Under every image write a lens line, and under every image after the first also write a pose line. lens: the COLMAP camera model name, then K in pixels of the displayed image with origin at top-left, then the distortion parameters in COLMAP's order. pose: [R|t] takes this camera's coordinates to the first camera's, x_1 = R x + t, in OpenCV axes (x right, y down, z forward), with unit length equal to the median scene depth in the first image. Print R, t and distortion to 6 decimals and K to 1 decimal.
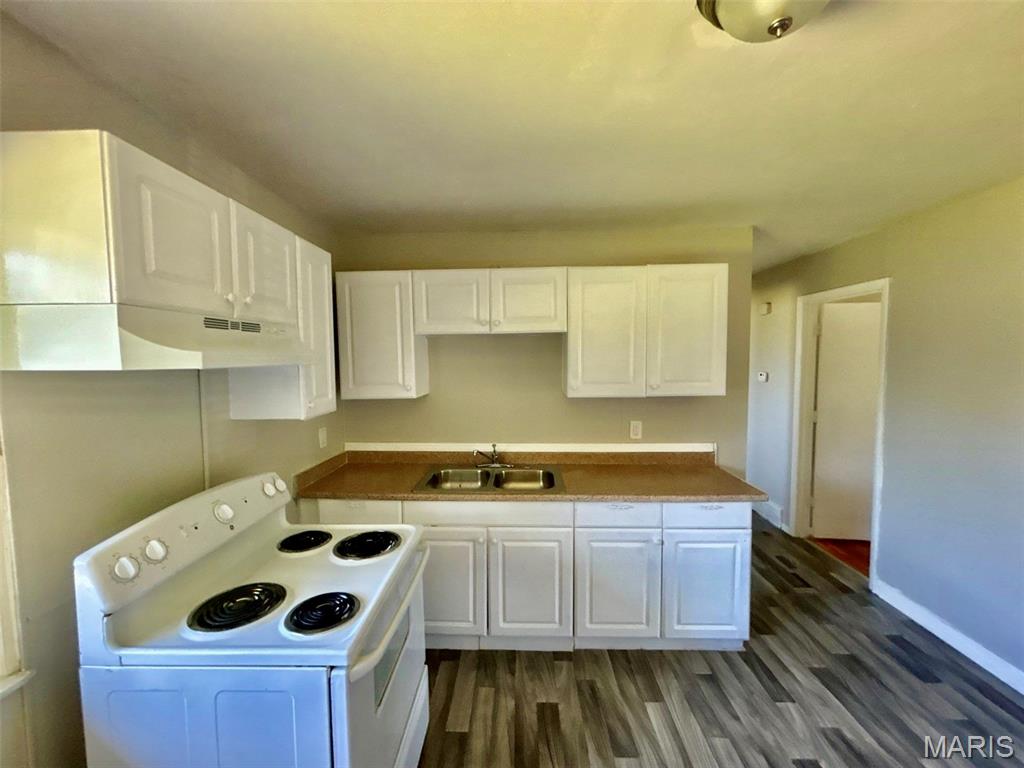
lens RADIAL K [[413.7, 0, 512.0], [0, 413.7, 384.0], [0, 0, 1]] dist [-0.000345, 0.000254]
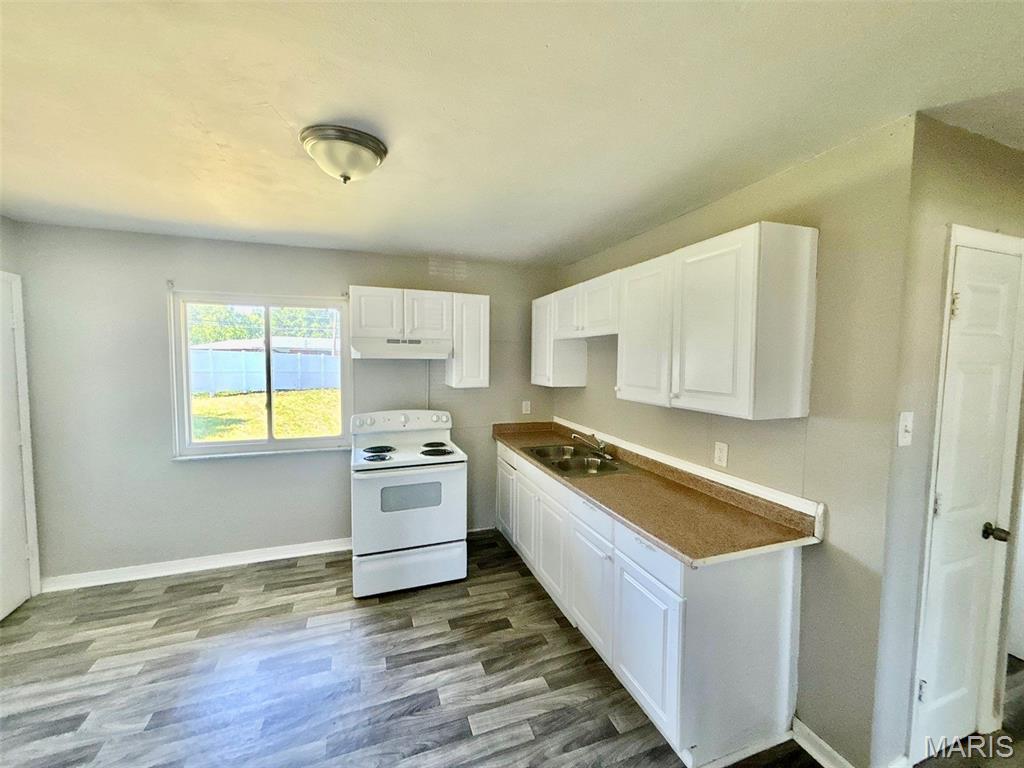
lens RADIAL K [[413.7, 0, 512.0], [0, 413.7, 384.0], [0, 0, 1]] dist [-0.000345, 0.000254]
pose [[0.368932, 0.071913, -0.926670, 1.220083], [-0.079477, 0.995792, 0.045635, -0.036783], [0.926052, 0.056812, 0.373095, 0.468830]]
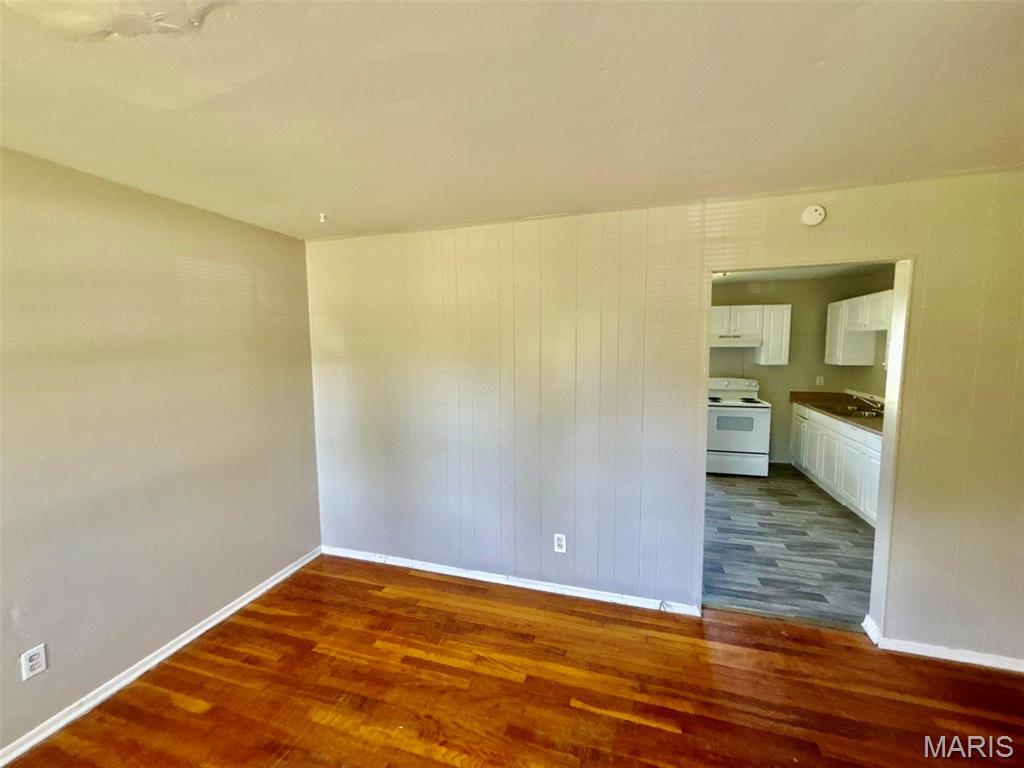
lens RADIAL K [[413.7, 0, 512.0], [0, 413.7, 384.0], [0, 0, 1]] dist [-0.000345, 0.000254]
pose [[-0.253297, 0.104503, -0.961727, 2.600173], [-0.057919, 0.990726, 0.122909, -0.038675], [0.965653, 0.086834, -0.244895, -0.027160]]
